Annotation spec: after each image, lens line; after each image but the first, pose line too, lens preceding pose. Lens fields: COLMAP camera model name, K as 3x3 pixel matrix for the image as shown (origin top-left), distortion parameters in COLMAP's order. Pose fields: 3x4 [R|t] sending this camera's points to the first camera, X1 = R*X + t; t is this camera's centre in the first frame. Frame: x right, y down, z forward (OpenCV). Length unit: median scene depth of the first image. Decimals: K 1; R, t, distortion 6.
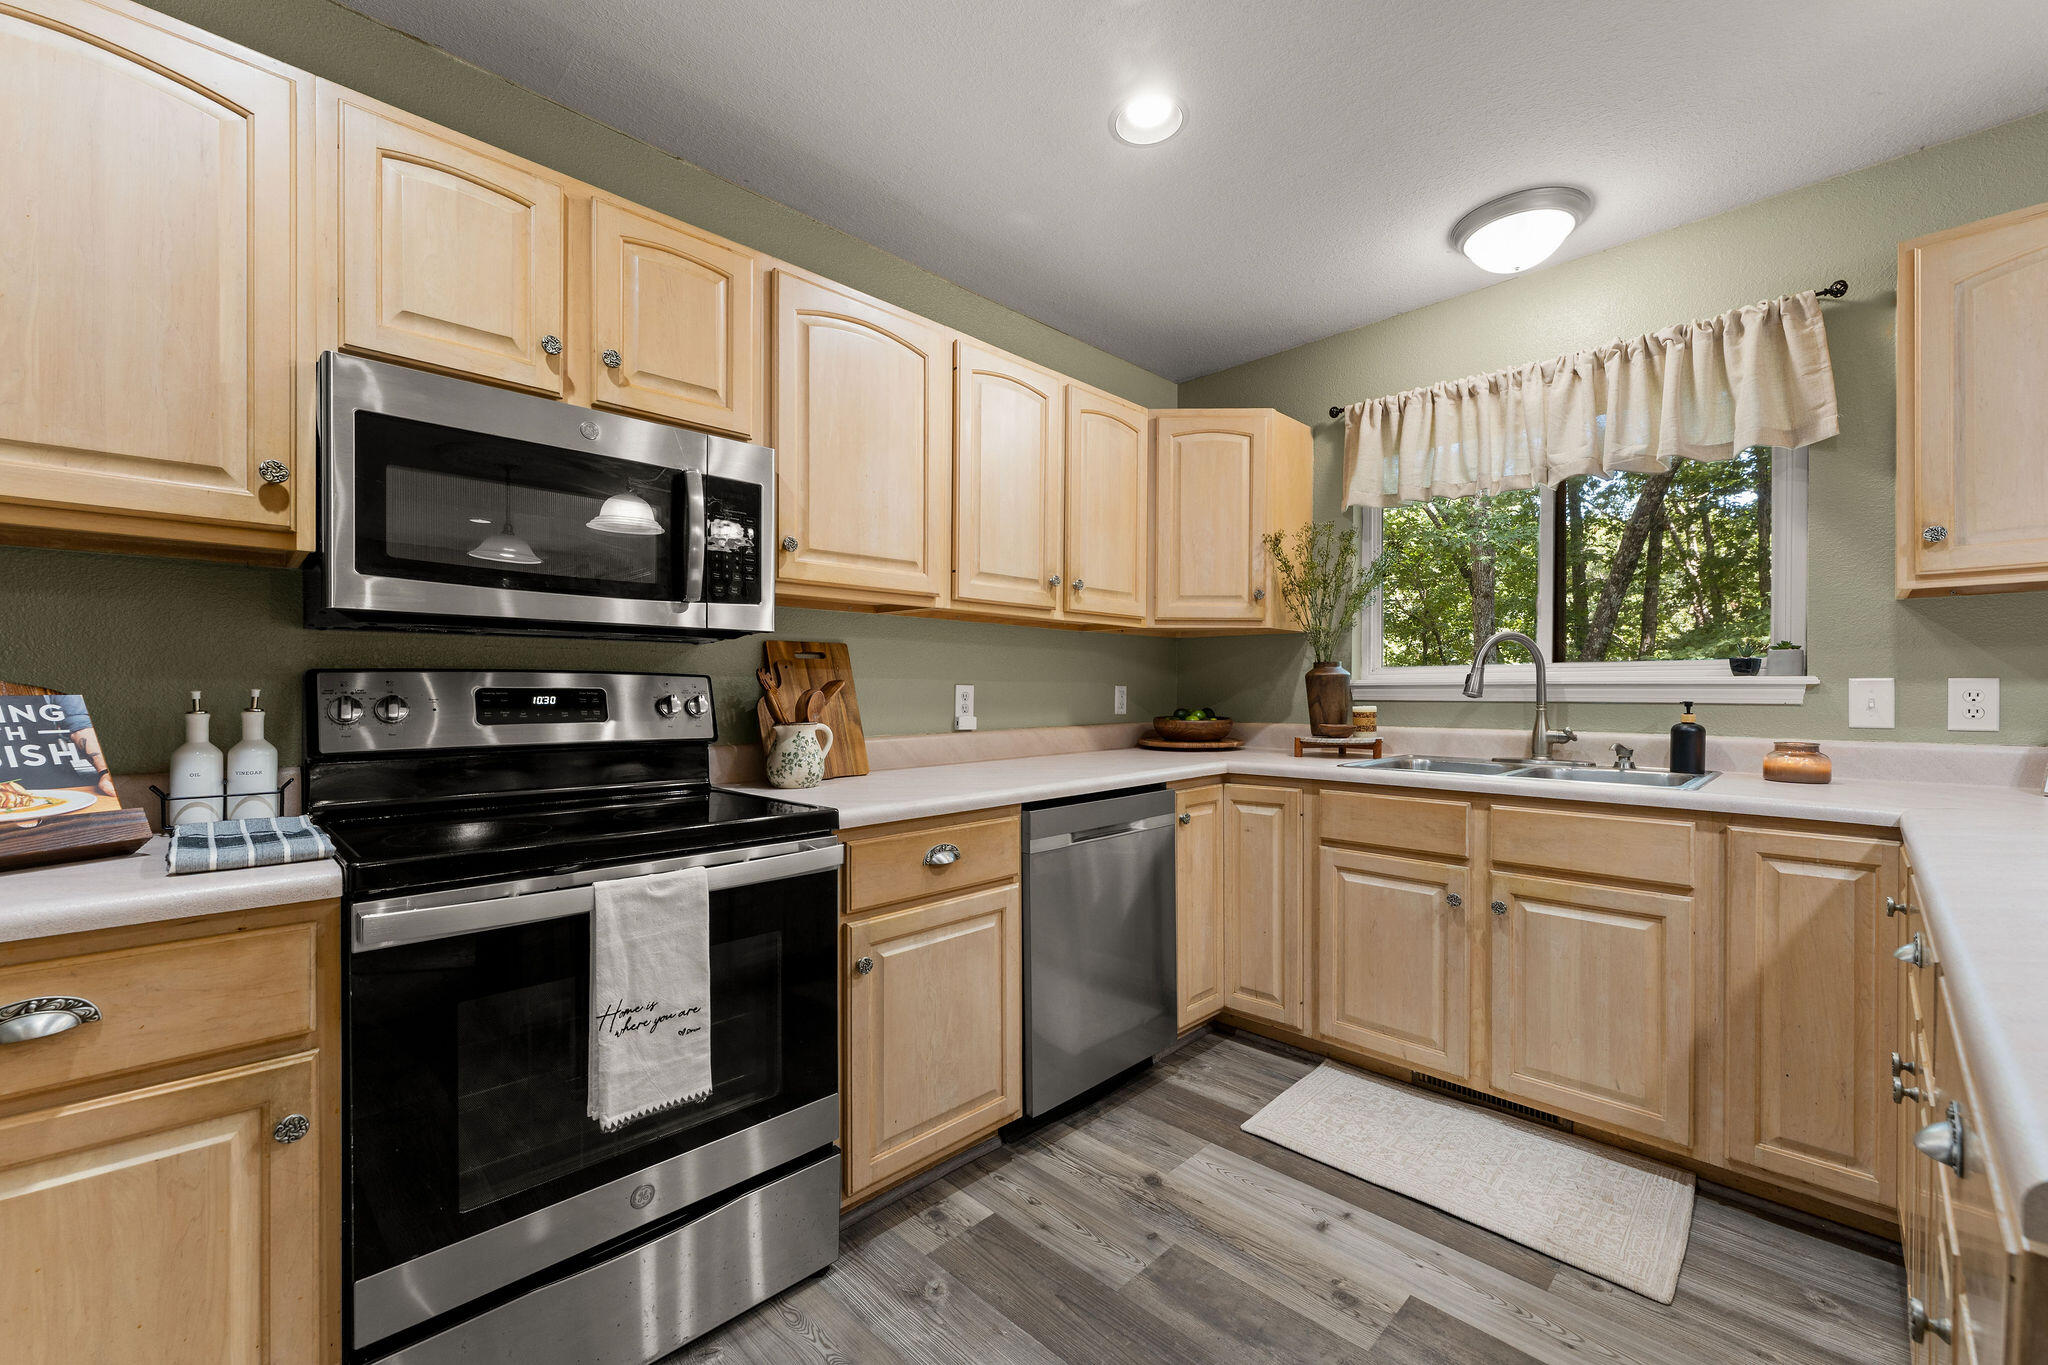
lens RADIAL K [[809.4, 0, 1022.0], [0, 809.4, 694.6], [0, 0, 1]] dist [-0.003889, -0.000189]
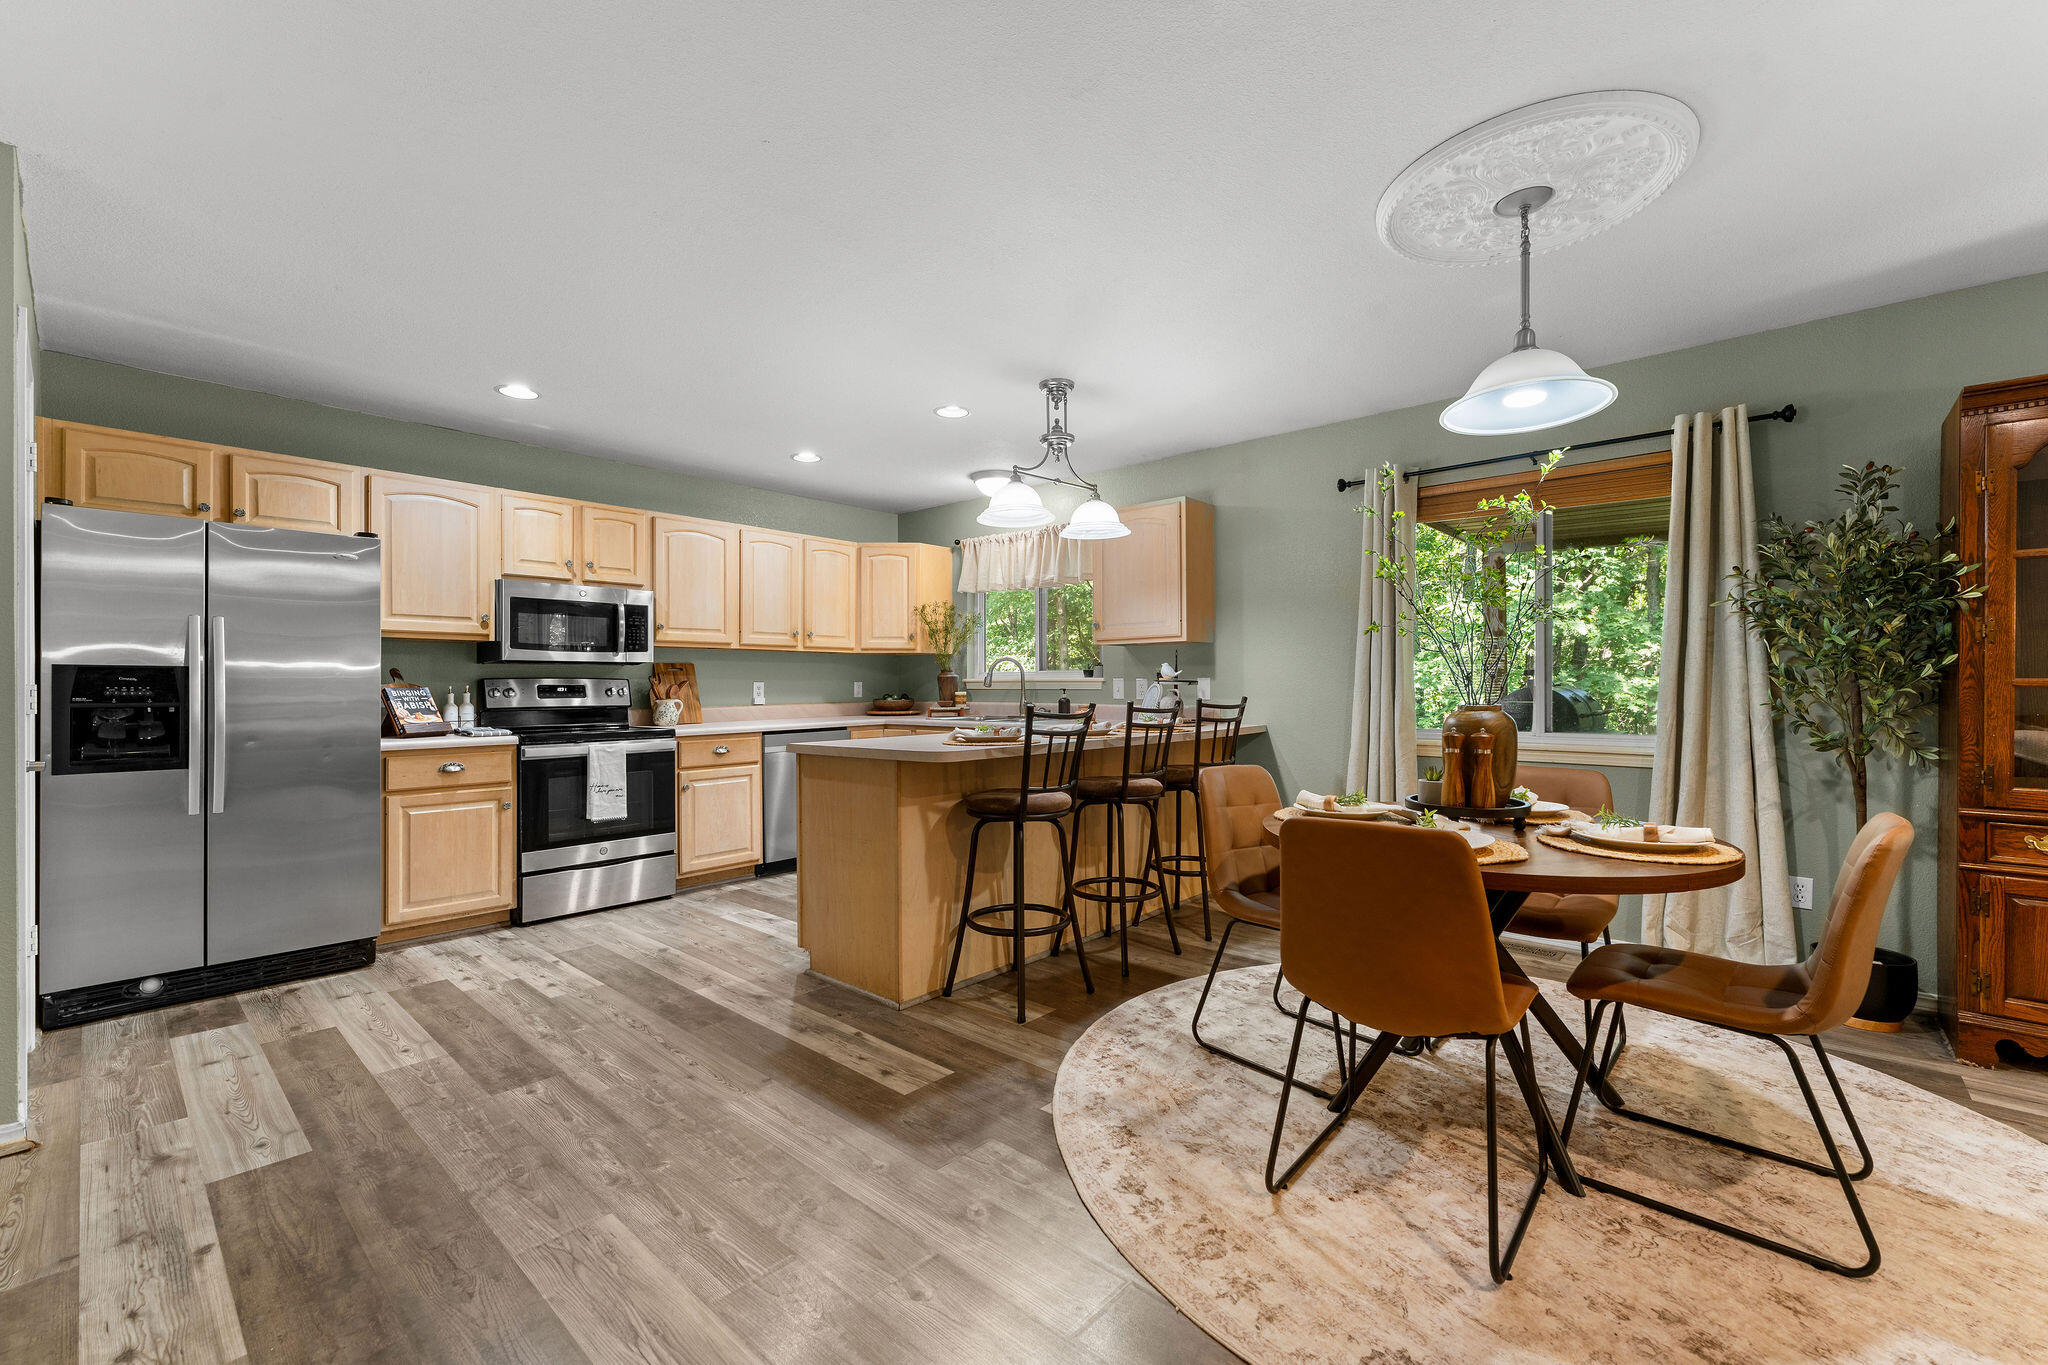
lens RADIAL K [[880.2, 0, 1034.5], [0, 880.2, 683.6], [0, 0, 1]] dist [0.009133, -0.003385]
pose [[0.998796, -0.004015, 0.048901, 0.726195], [0.004270, 0.999978, -0.005101, 0.008542], [-0.048879, 0.005304, 0.998791, -1.758004]]
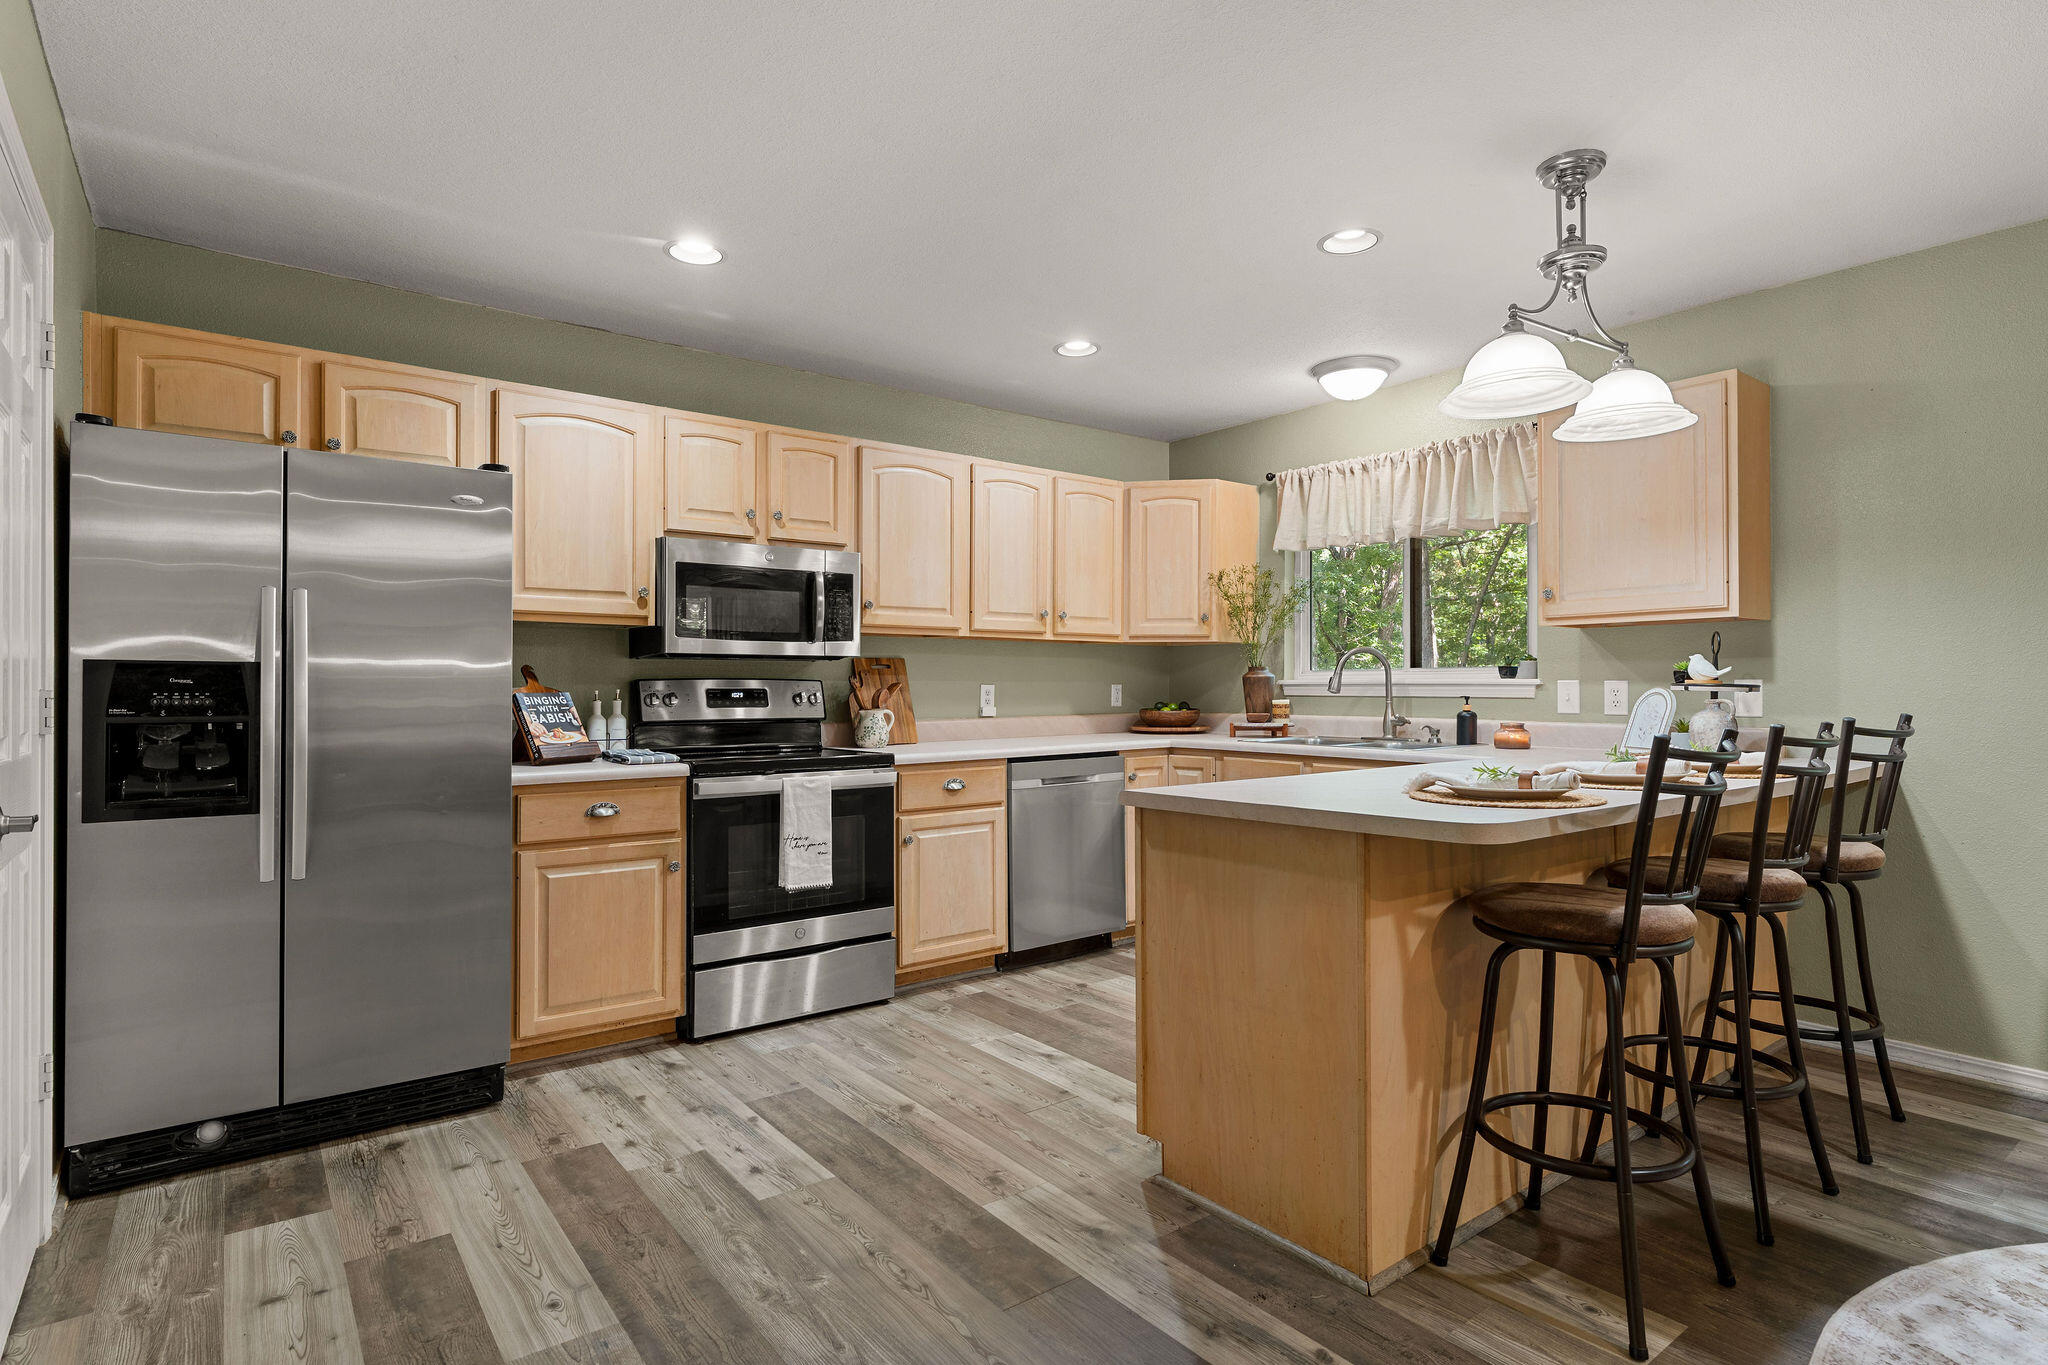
lens RADIAL K [[1055.6, 0, 1019.9], [0, 1055.6, 689.1], [0, 0, 1]] dist [-0.008592, 0.003695]
pose [[0.990985, -0.001210, -0.133967, 0.331509], [0.001032, 0.999998, -0.001398, -0.002264], [0.133968, 0.001247, 0.990985, -1.178346]]
